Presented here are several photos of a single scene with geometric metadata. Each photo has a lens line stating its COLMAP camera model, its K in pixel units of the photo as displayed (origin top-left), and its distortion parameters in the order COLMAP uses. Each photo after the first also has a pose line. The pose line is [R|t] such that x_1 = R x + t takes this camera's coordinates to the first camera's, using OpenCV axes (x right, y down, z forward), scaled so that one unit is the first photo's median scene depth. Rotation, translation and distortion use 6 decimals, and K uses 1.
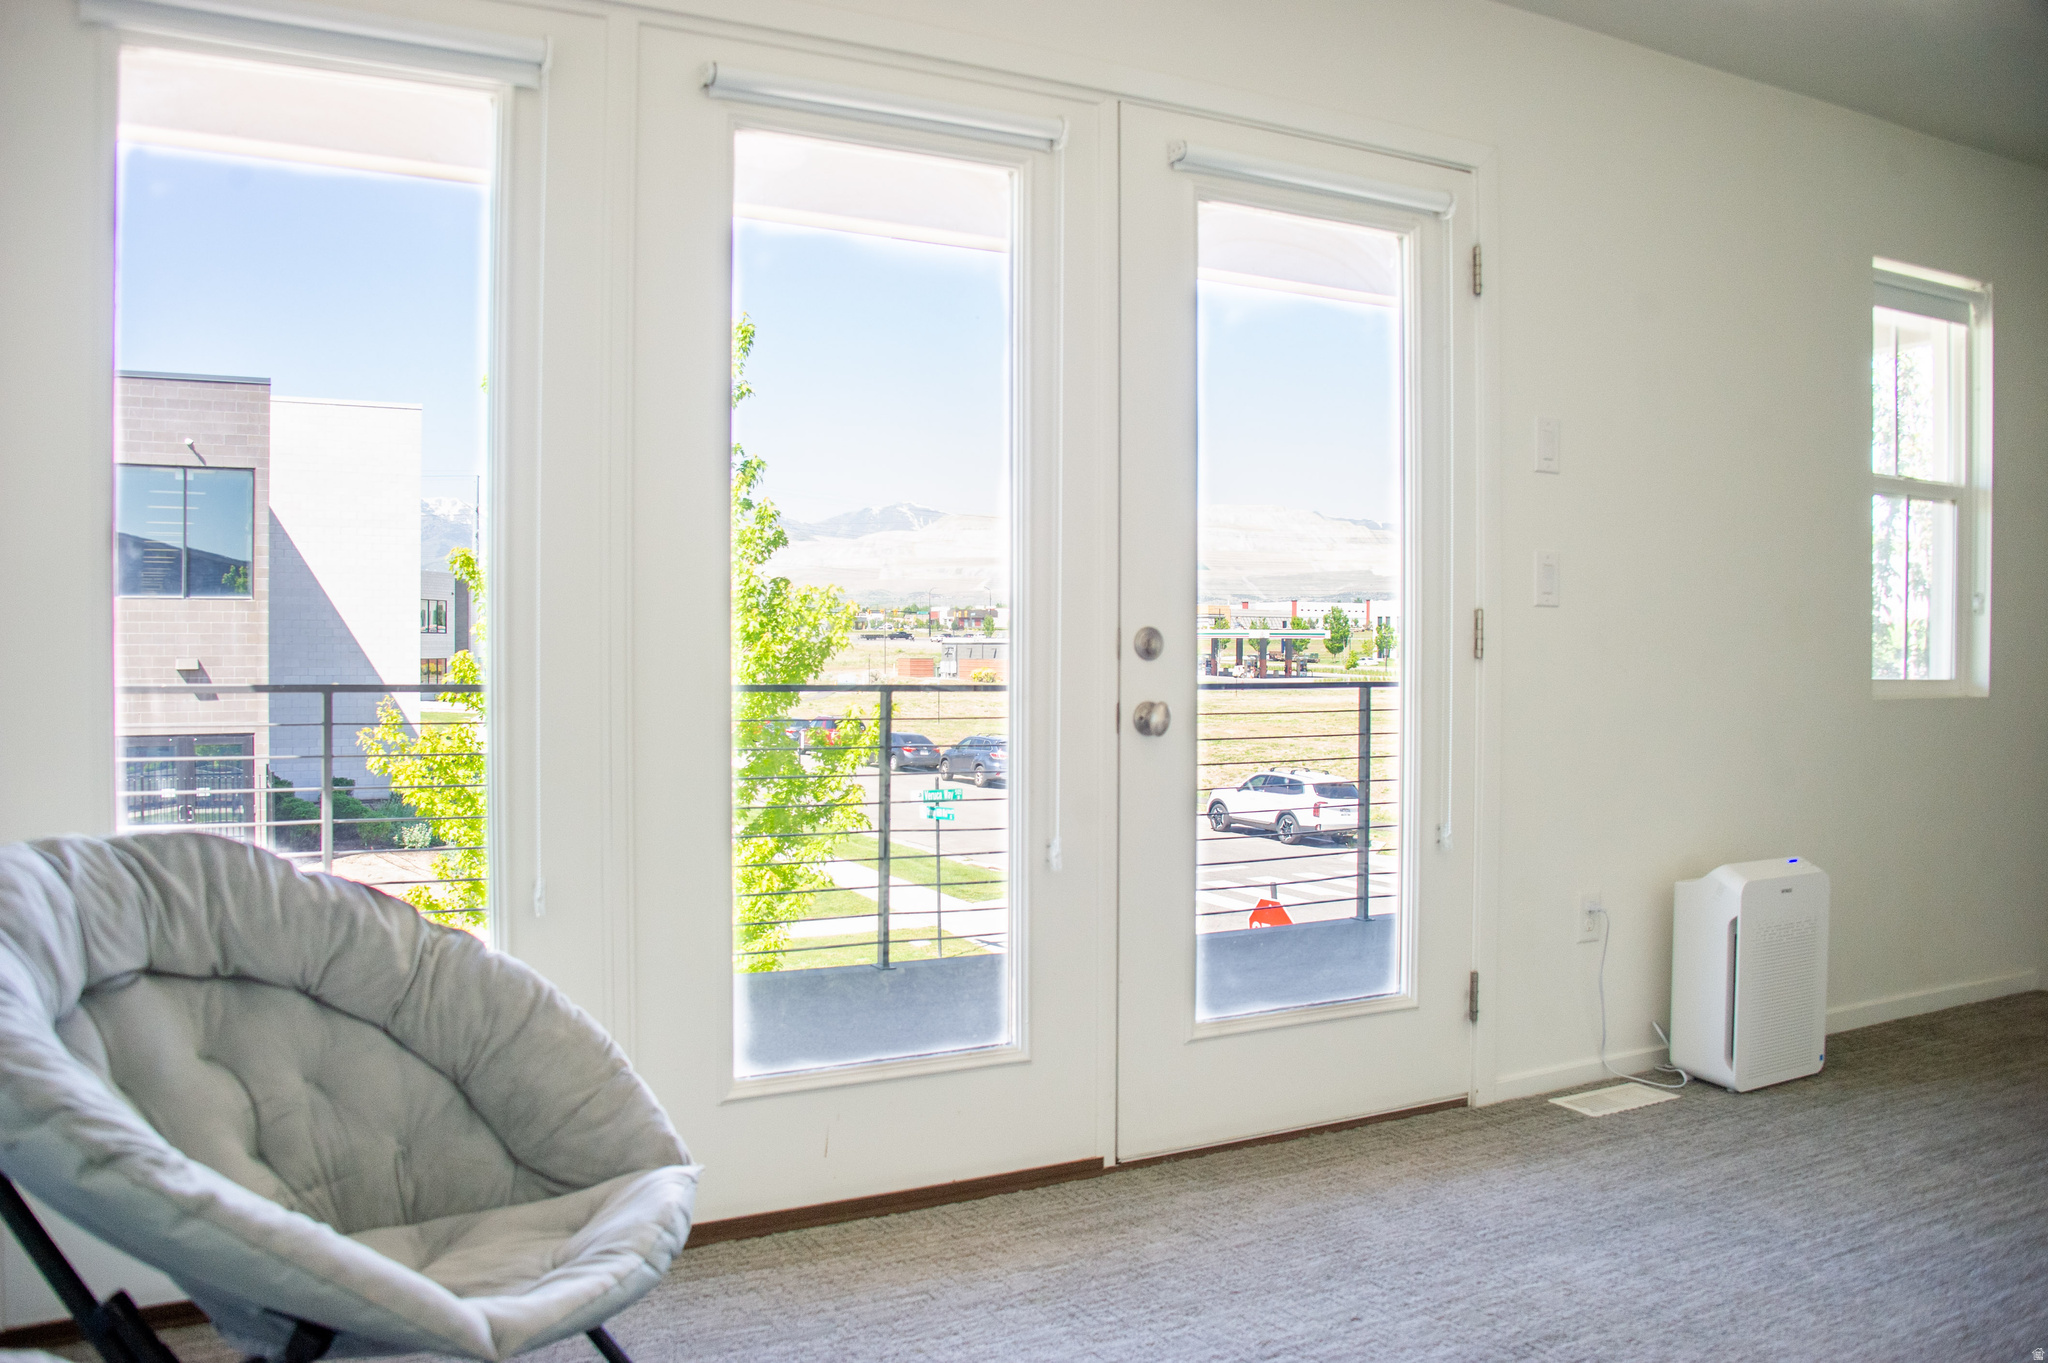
lens RADIAL K [[1682.8, 0, 998.2], [0, 1682.8, 677.2], [0, 0, 1]] dist [-0.124673, 0.073288]
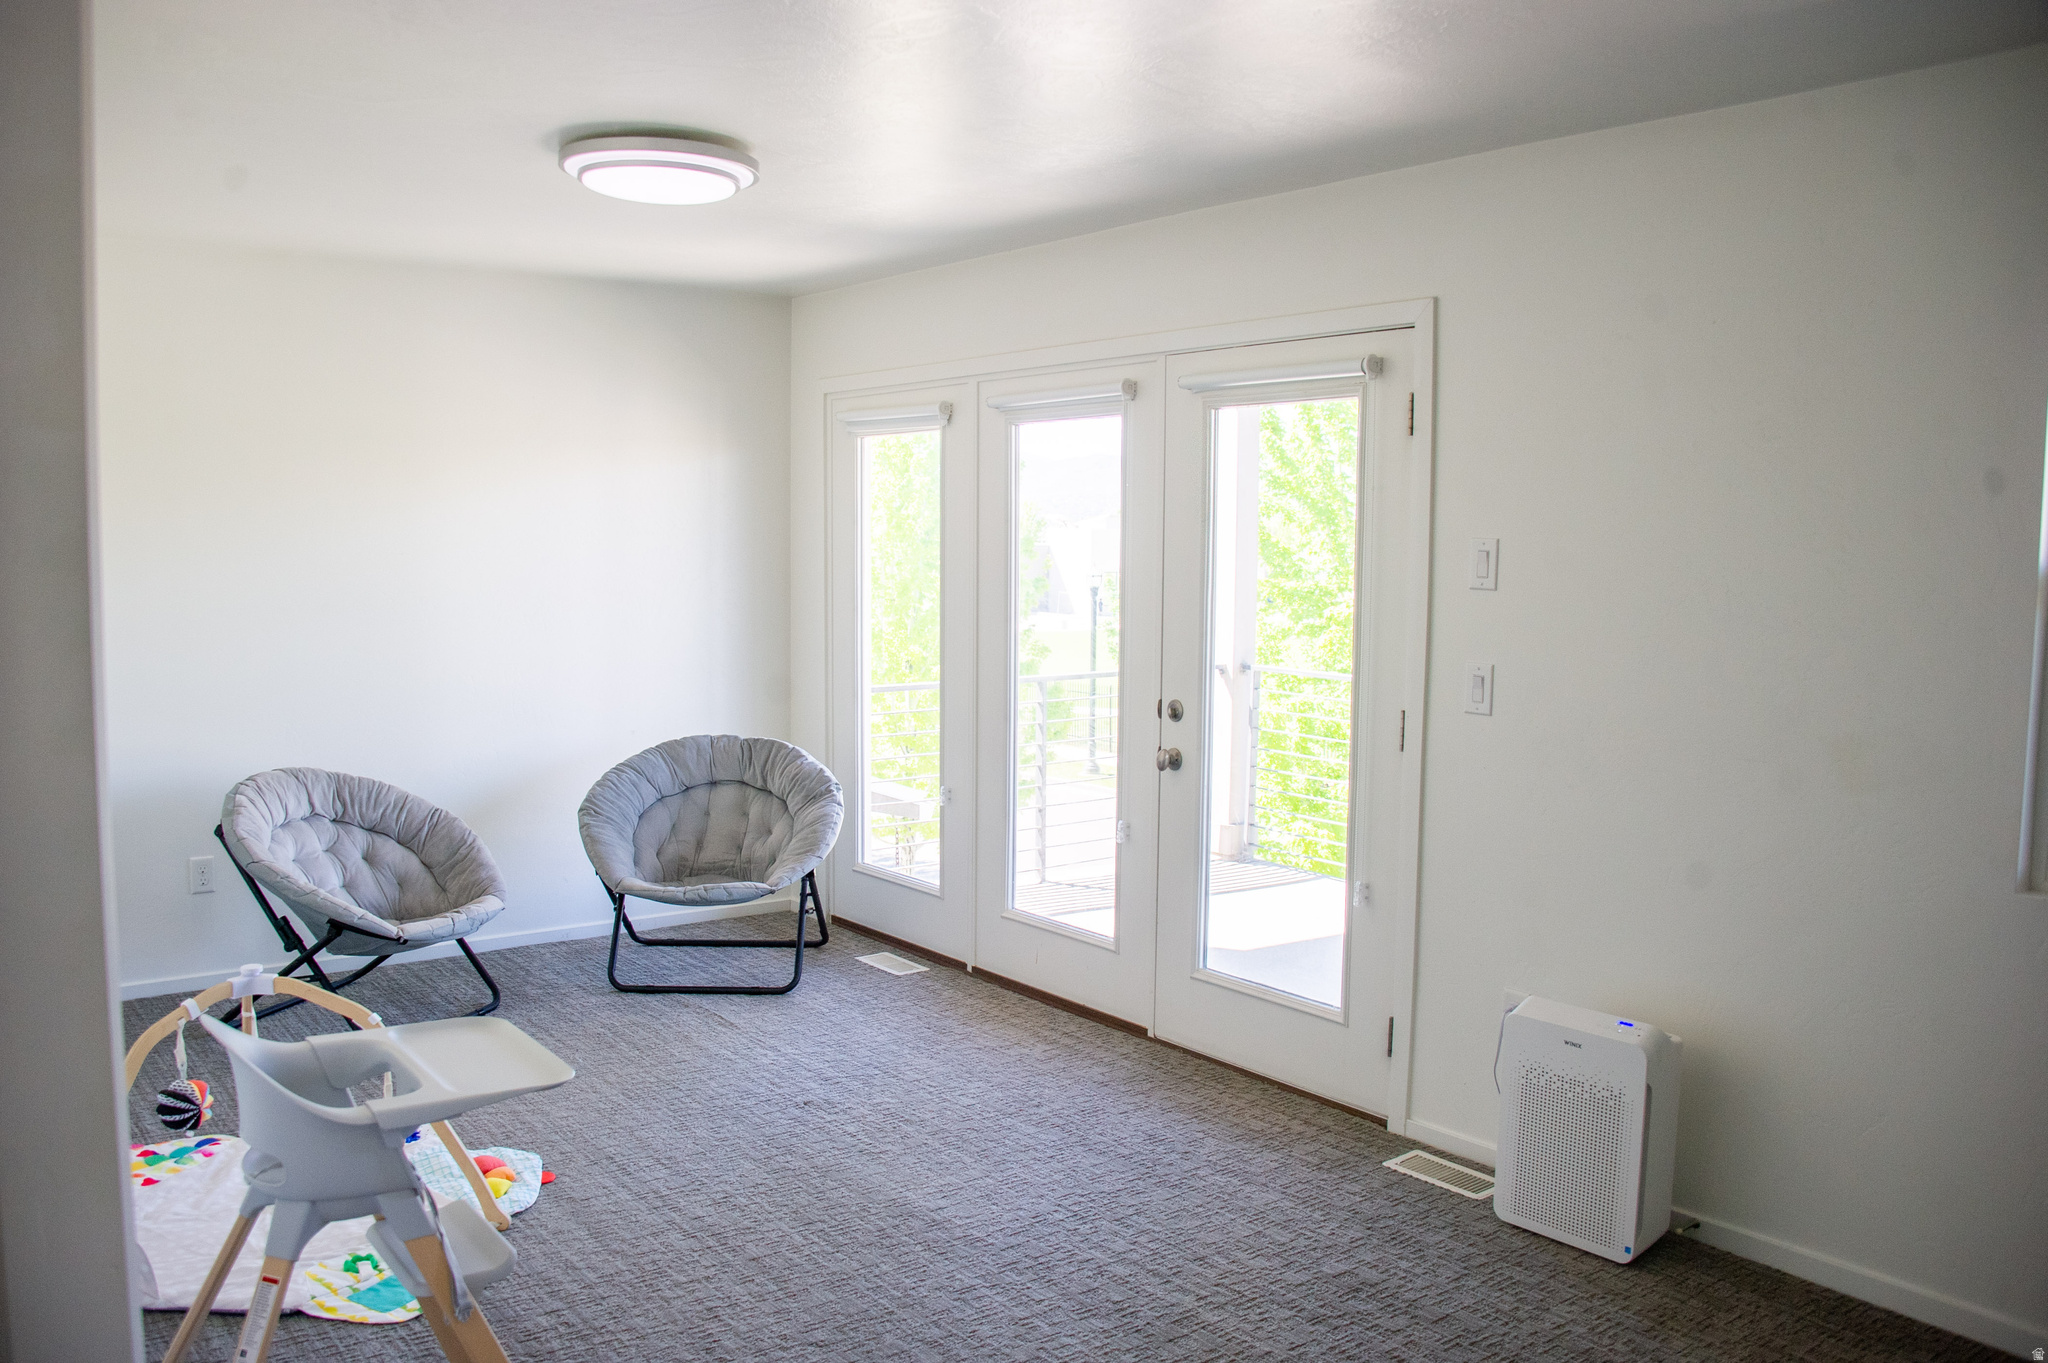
lens RADIAL K [[1682.8, 0, 998.2], [0, 1682.8, 677.2], [0, 0, 1]] dist [-0.124673, 0.073288]
pose [[0.118587, 0.080315, -0.989690, 1.440628], [-0.026520, 0.996624, 0.077700, -0.150304], [0.992589, 0.017033, 0.120317, 0.595193]]
